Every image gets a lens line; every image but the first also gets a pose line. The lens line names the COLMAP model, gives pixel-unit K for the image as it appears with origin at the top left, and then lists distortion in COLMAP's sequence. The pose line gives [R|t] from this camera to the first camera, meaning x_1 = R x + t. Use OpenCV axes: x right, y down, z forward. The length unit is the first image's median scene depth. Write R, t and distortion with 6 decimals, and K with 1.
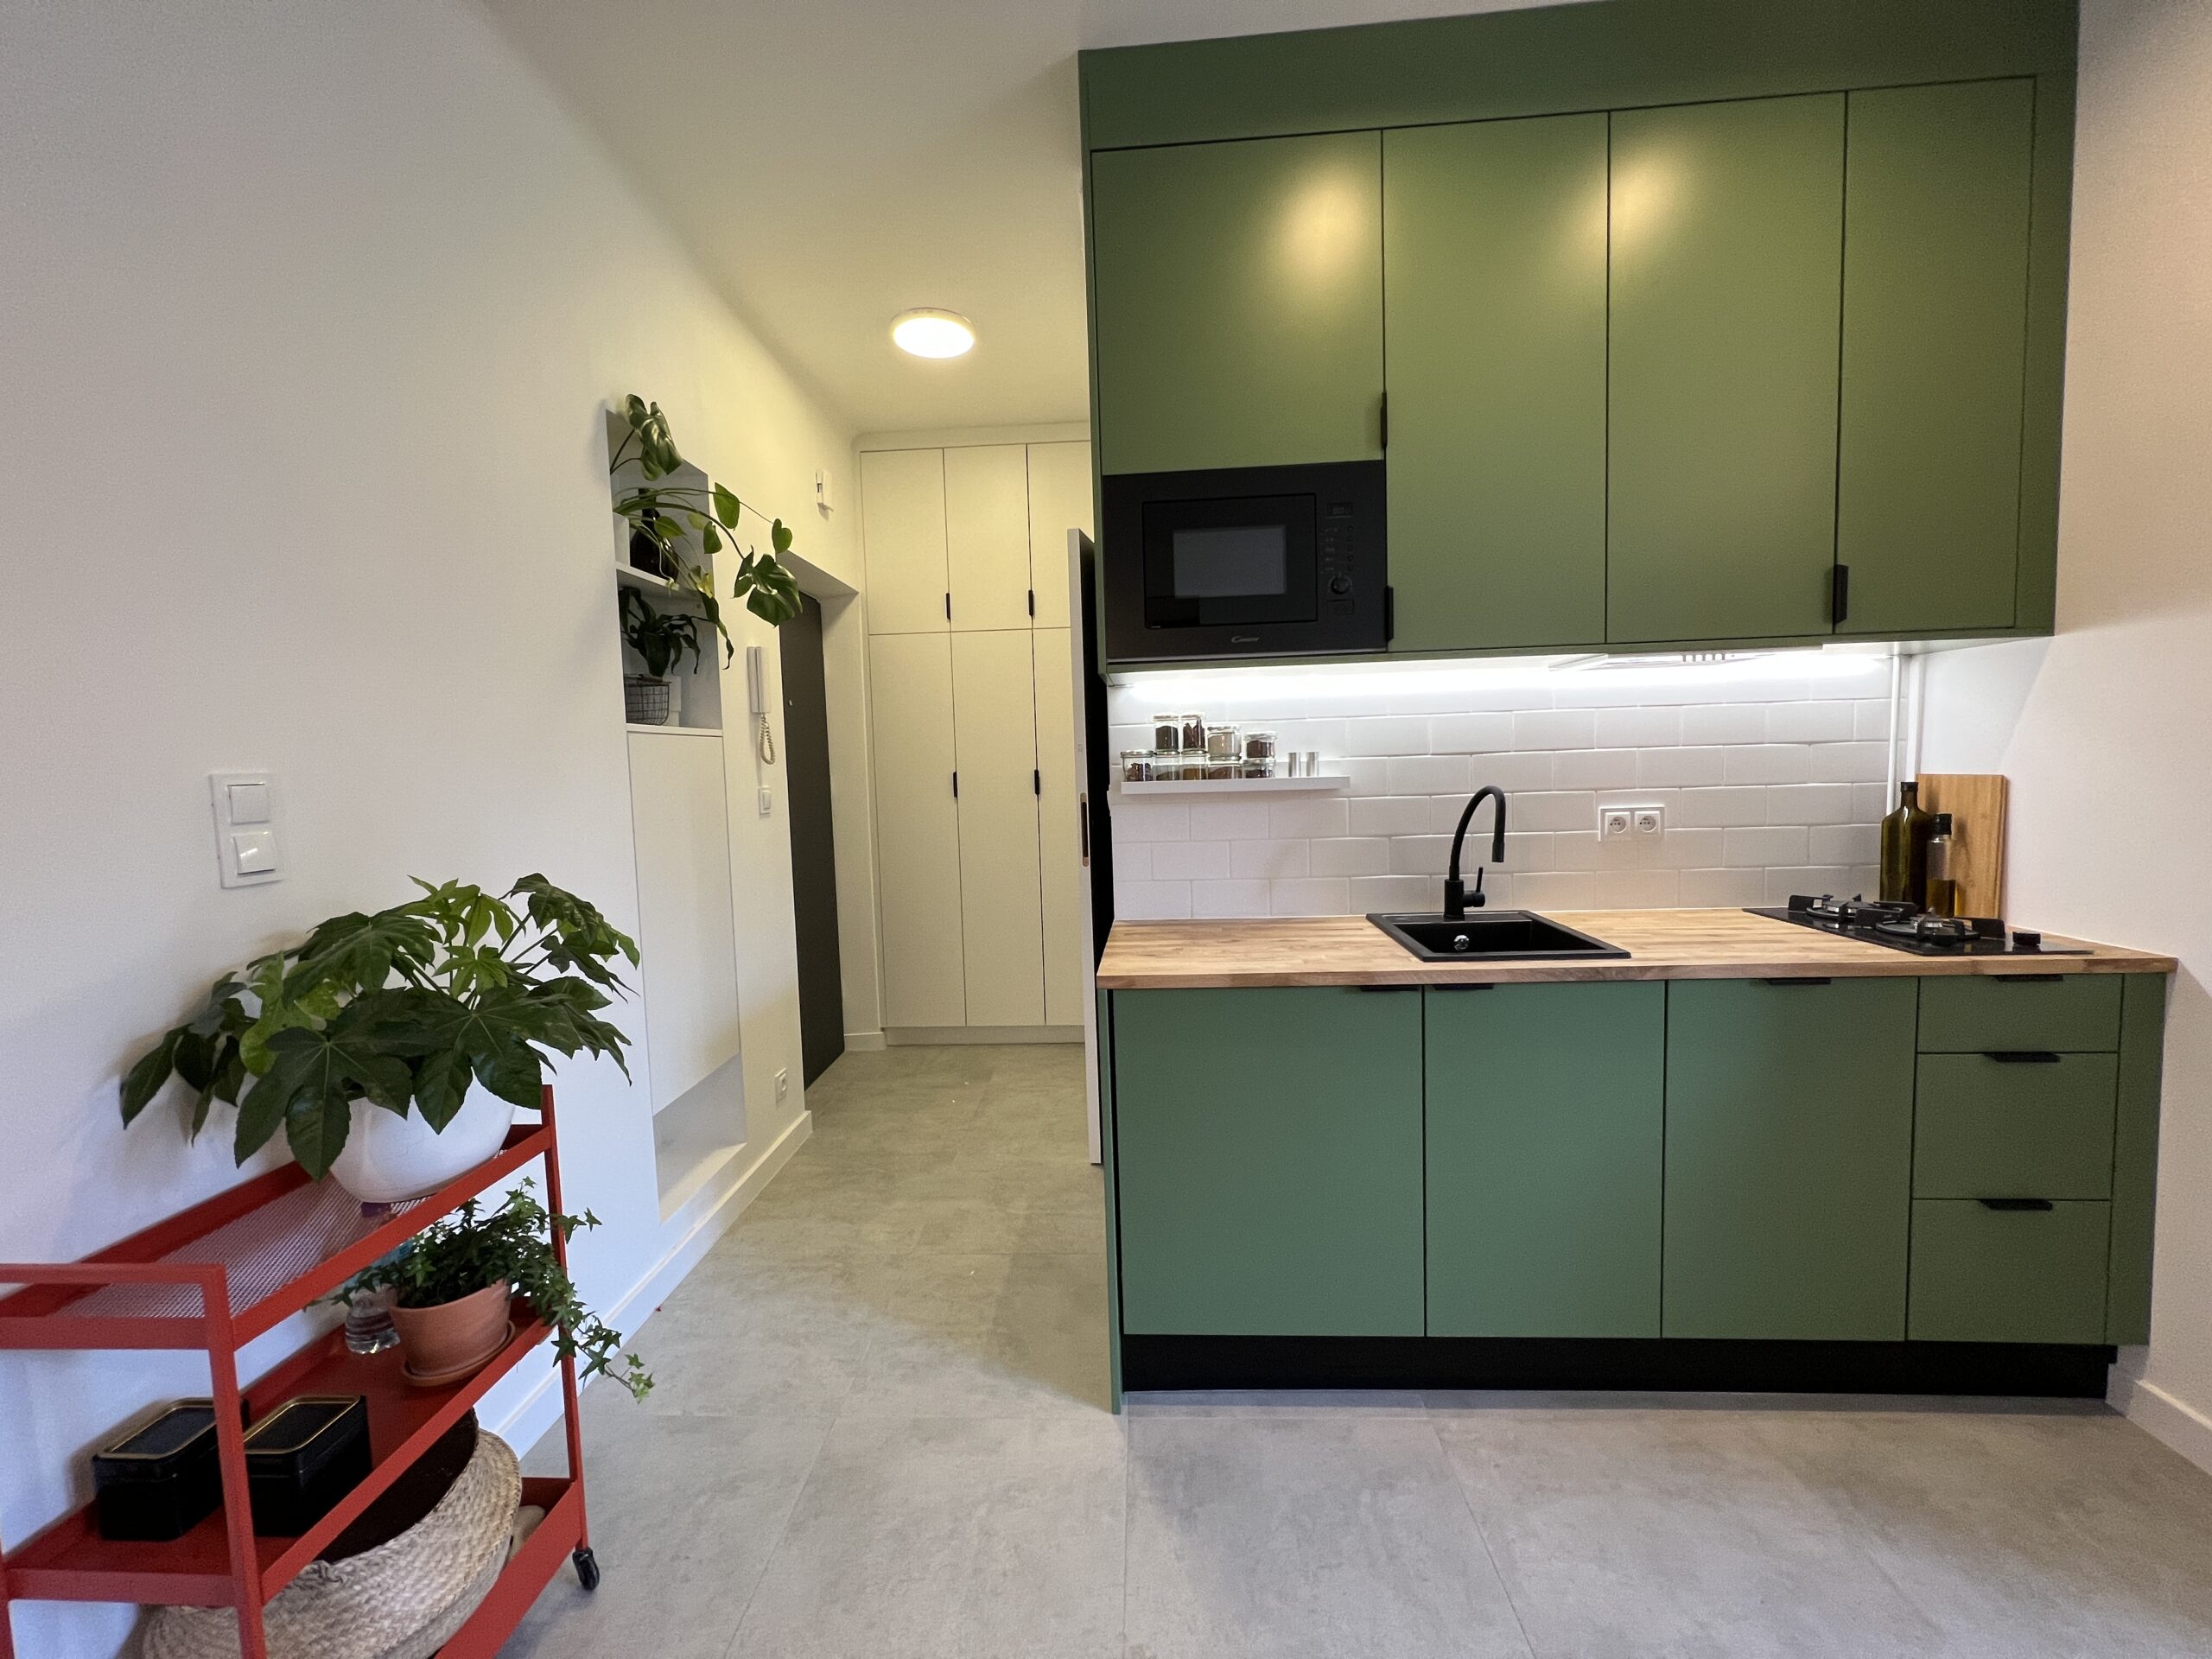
lens RADIAL K [[882.2, 0, 1098.4], [0, 882.2, 822.4], [0, 0, 1]] dist [0.000300, 0.000034]
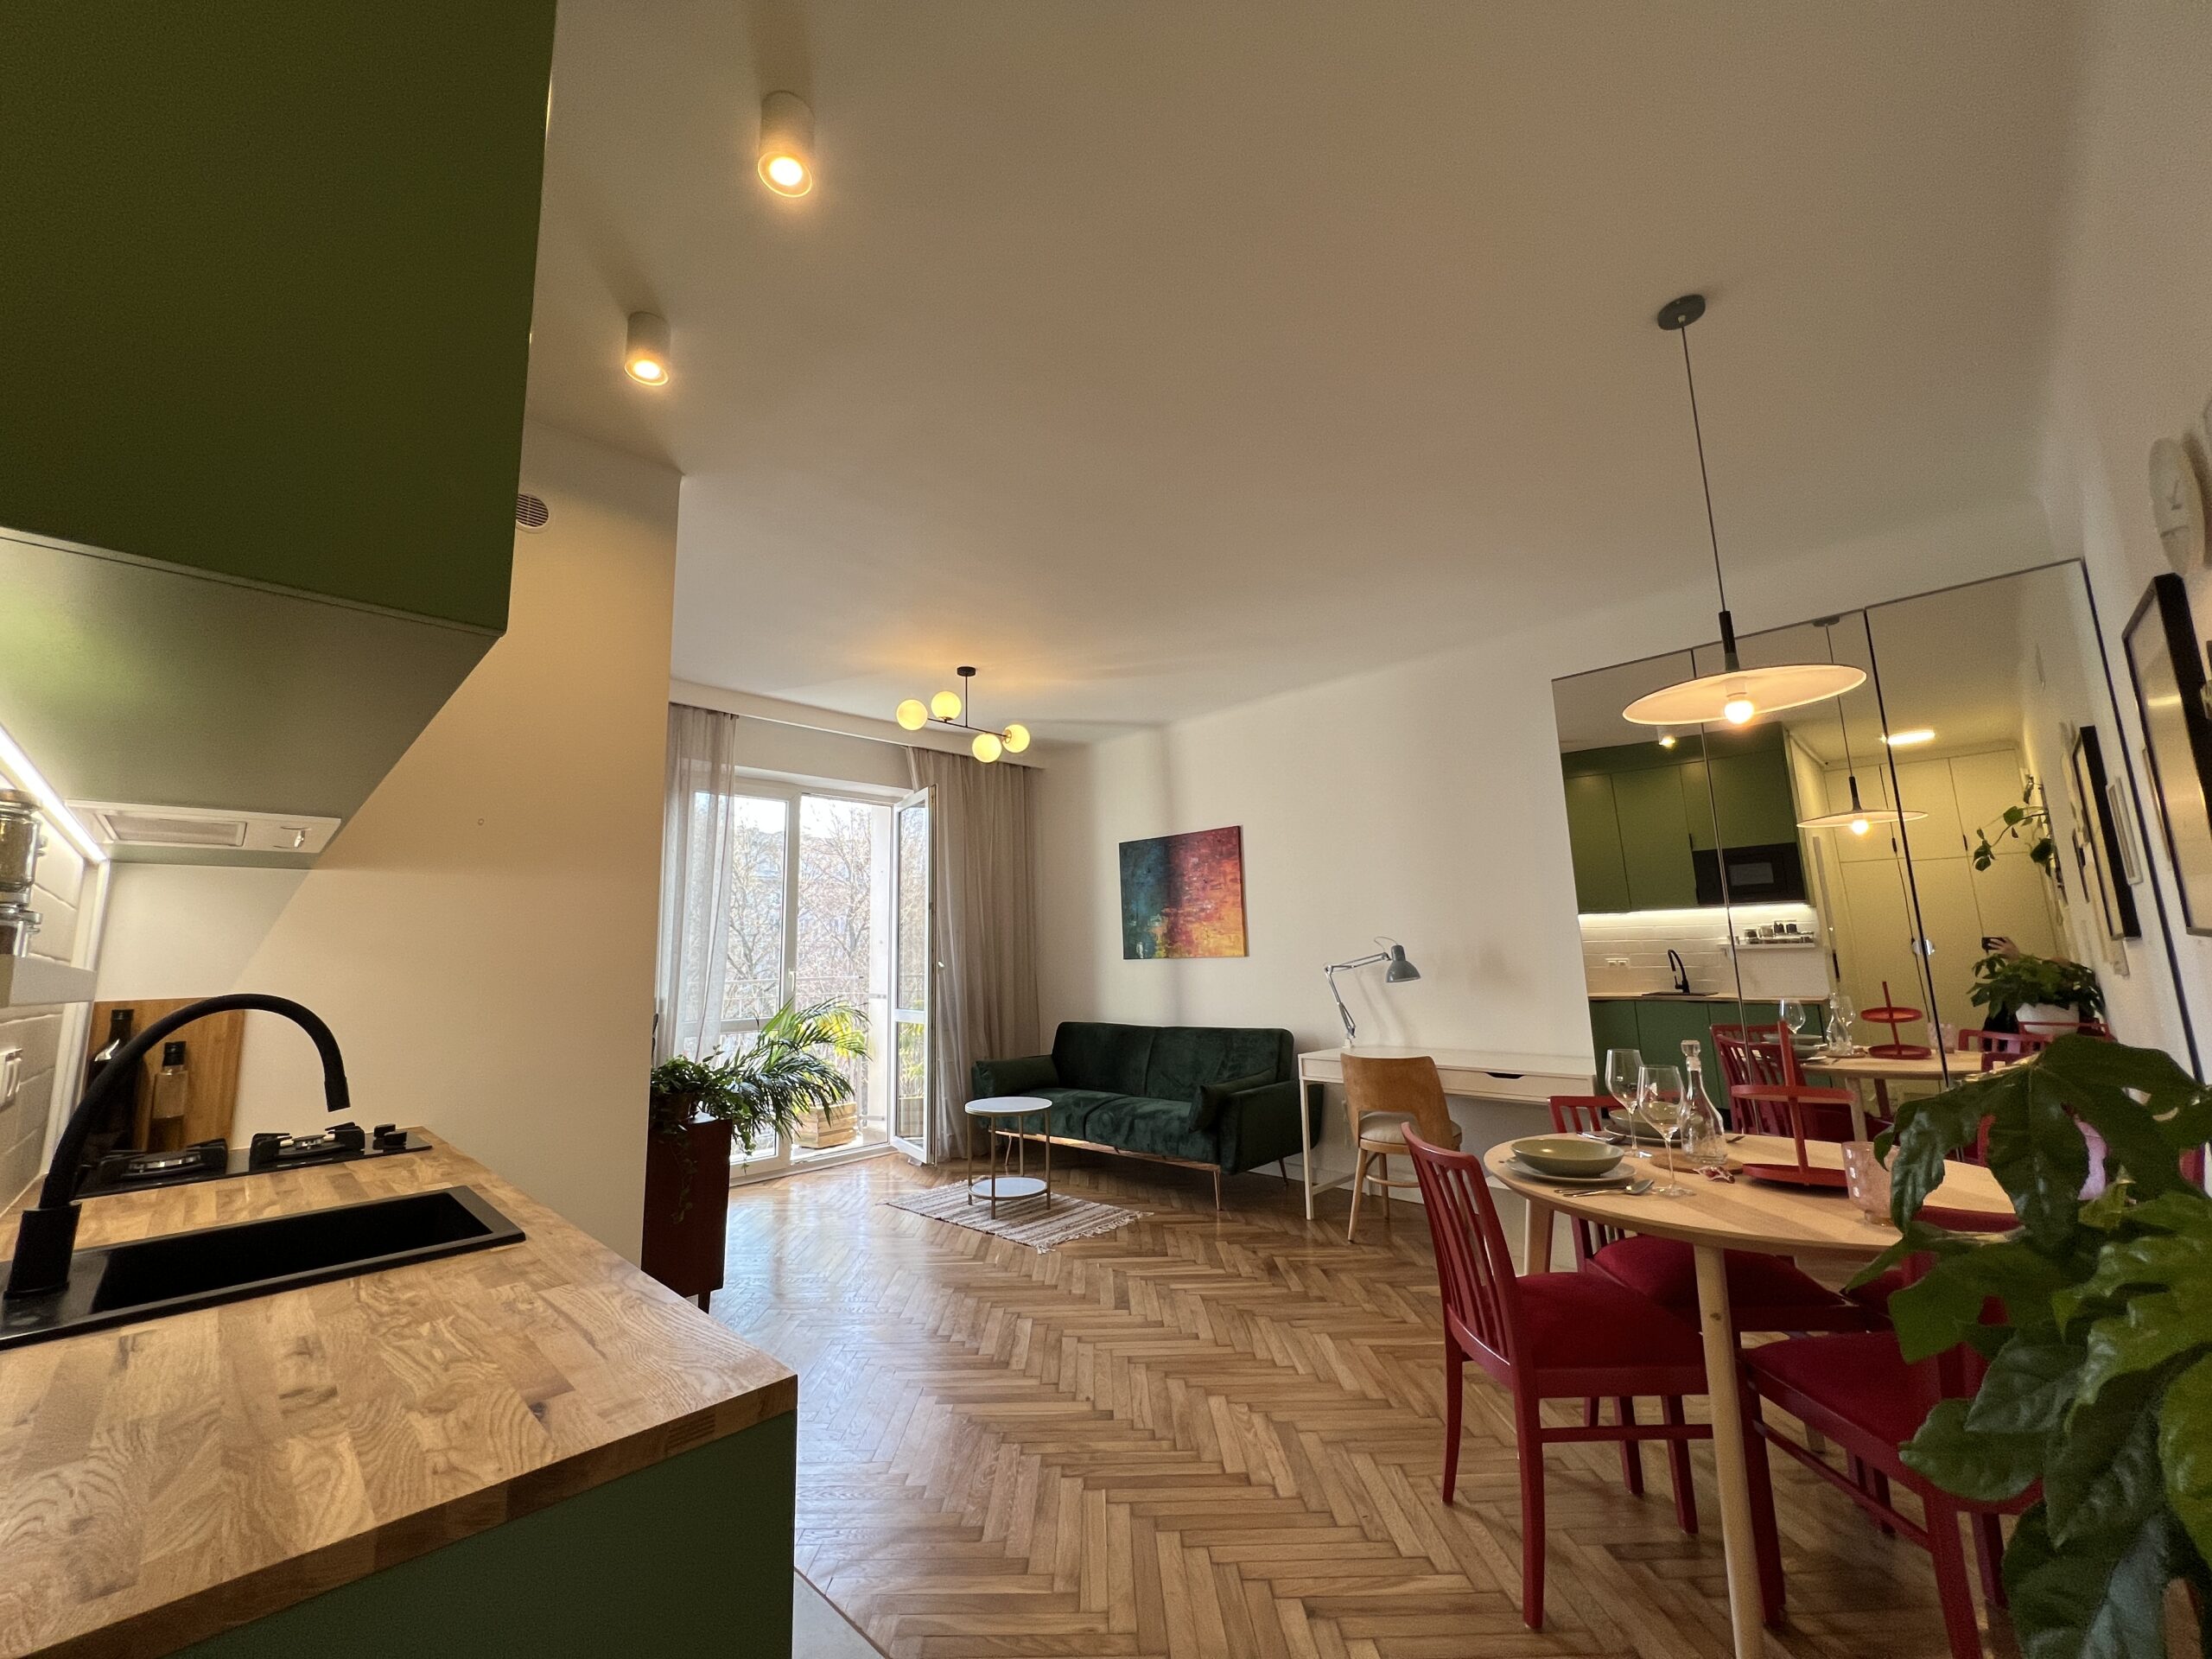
lens RADIAL K [[886.6, 0, 1099.1], [0, 886.6, 822.2], [0, 0, 1]] dist [0.000896, 0.000290]
pose [[-0.747961, 0.156061, 0.645134, -0.345849], [0.098055, 0.987281, -0.125144, -0.022138], [-0.656459, -0.030344, -0.753751, 0.976594]]
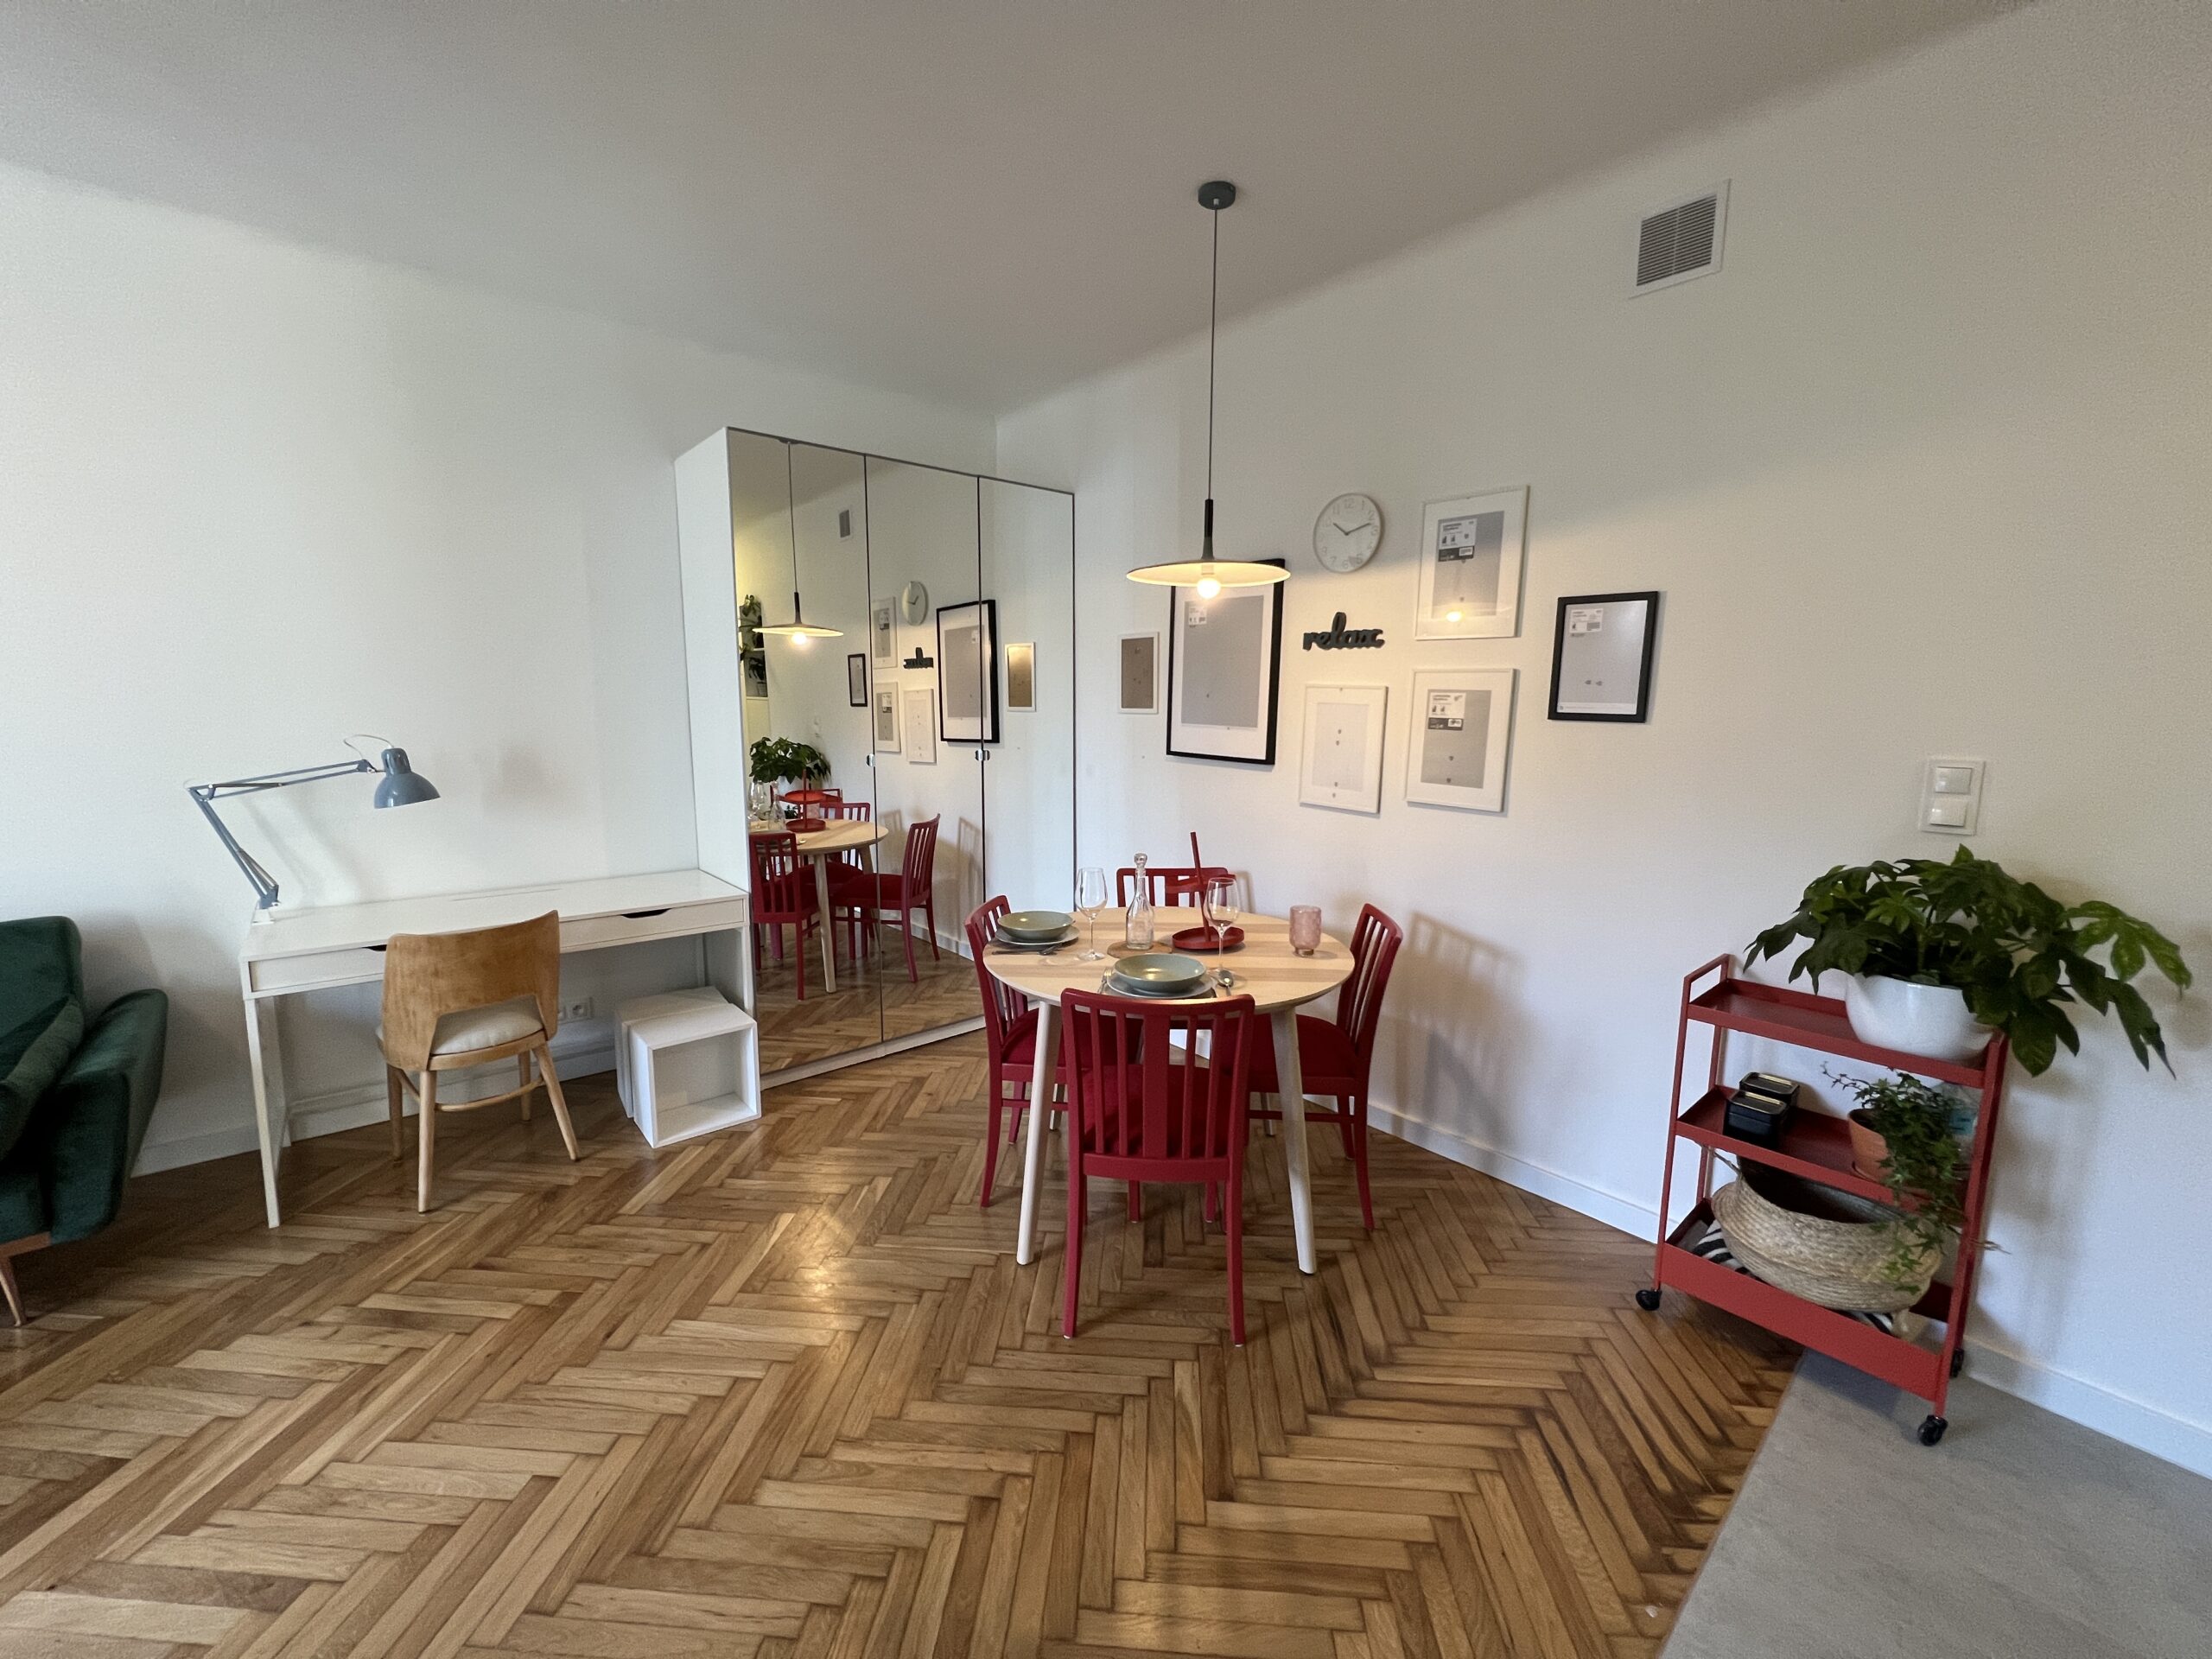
lens RADIAL K [[882.2, 0, 1098.4], [0, 882.2, 822.4], [0, 0, 1]] dist [0.000300, 0.000034]
pose [[-0.722704, 0.122700, -0.680179, 0.634563], [-0.030587, 0.977474, 0.208830, -0.122227], [0.690480, 0.171727, -0.702672, 0.597200]]
